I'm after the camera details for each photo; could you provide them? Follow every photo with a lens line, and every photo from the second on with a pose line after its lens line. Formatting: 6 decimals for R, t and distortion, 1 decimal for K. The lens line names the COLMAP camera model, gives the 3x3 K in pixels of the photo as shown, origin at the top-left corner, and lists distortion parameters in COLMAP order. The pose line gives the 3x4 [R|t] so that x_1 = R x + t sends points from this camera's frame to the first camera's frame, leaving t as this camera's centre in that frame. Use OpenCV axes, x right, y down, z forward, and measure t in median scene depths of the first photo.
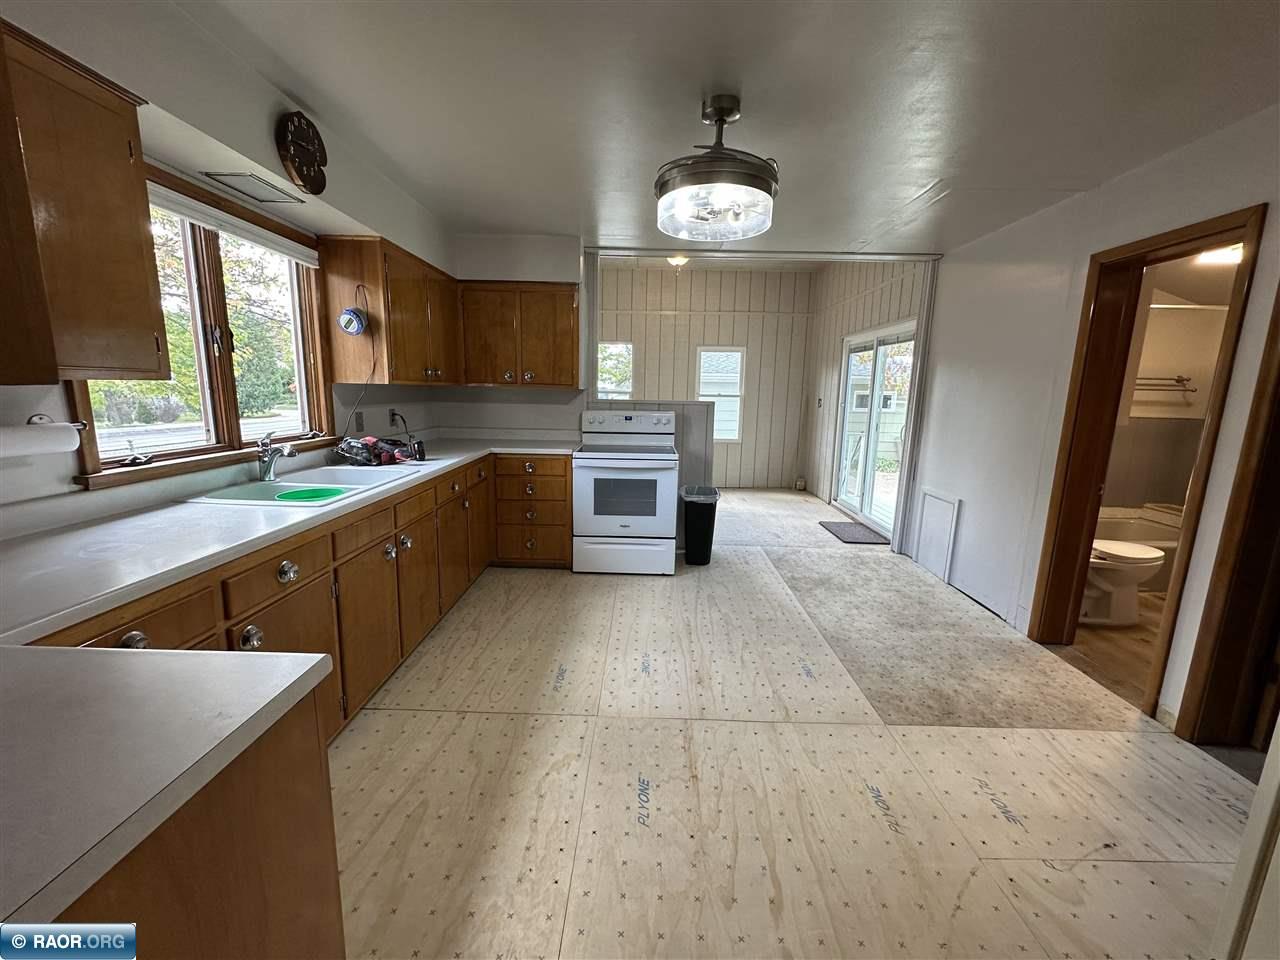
lens RADIAL K [[509.5, 0, 648.0], [0, 509.5, 487.8], [0, 0, 1]] dist [0.000841, 0.000117]
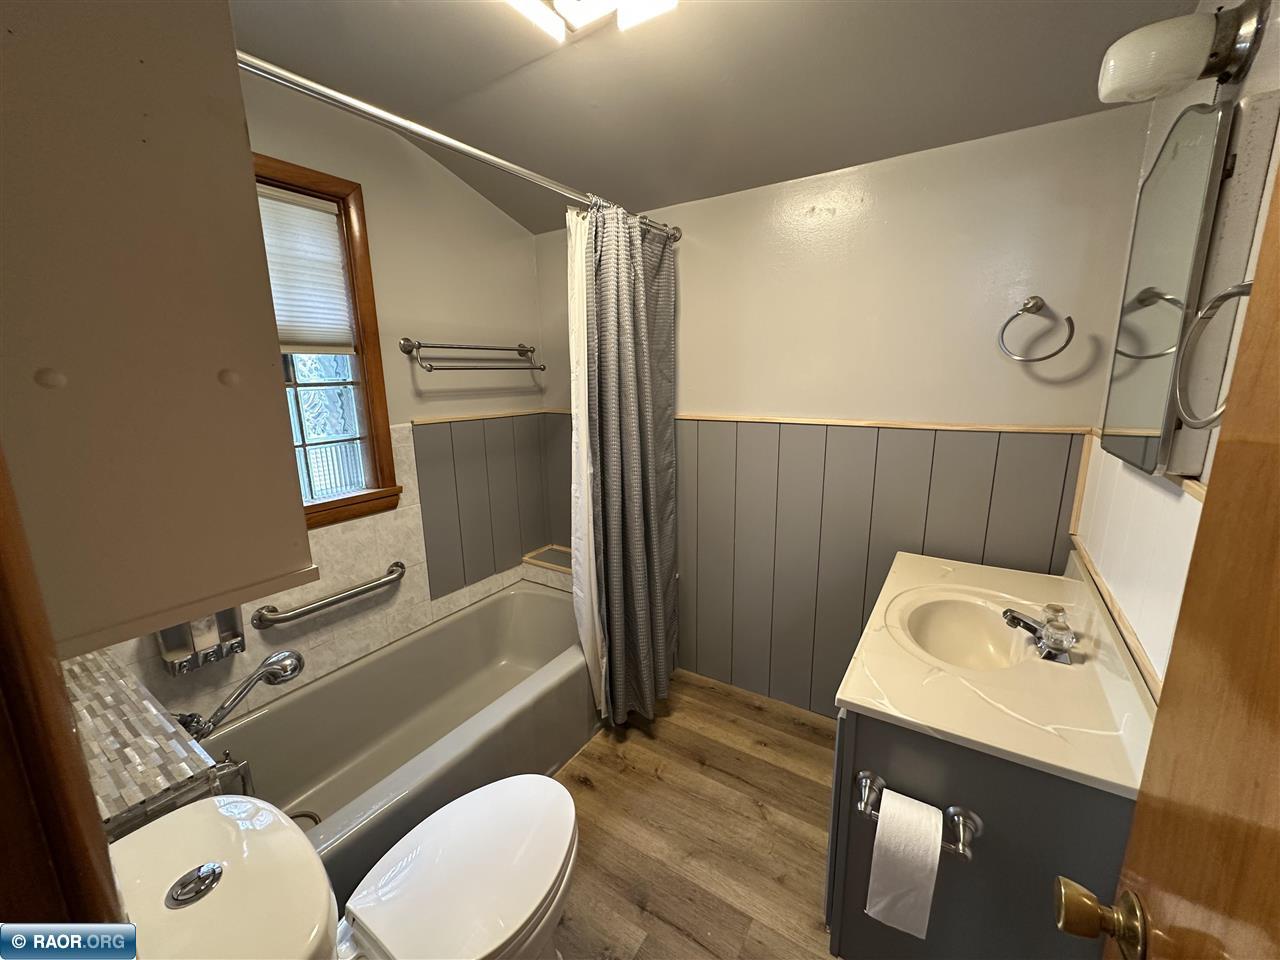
lens RADIAL K [[509.5, 0, 639.6], [0, 509.5, 477.8], [0, 0, 1]] dist [0.000841, 0.000117]
pose [[0.540717, -0.192248, 0.818942, 0.582319], [0.181492, 0.977268, 0.109582, -0.102658], [-0.821393, 0.089379, 0.563317, 0.547649]]
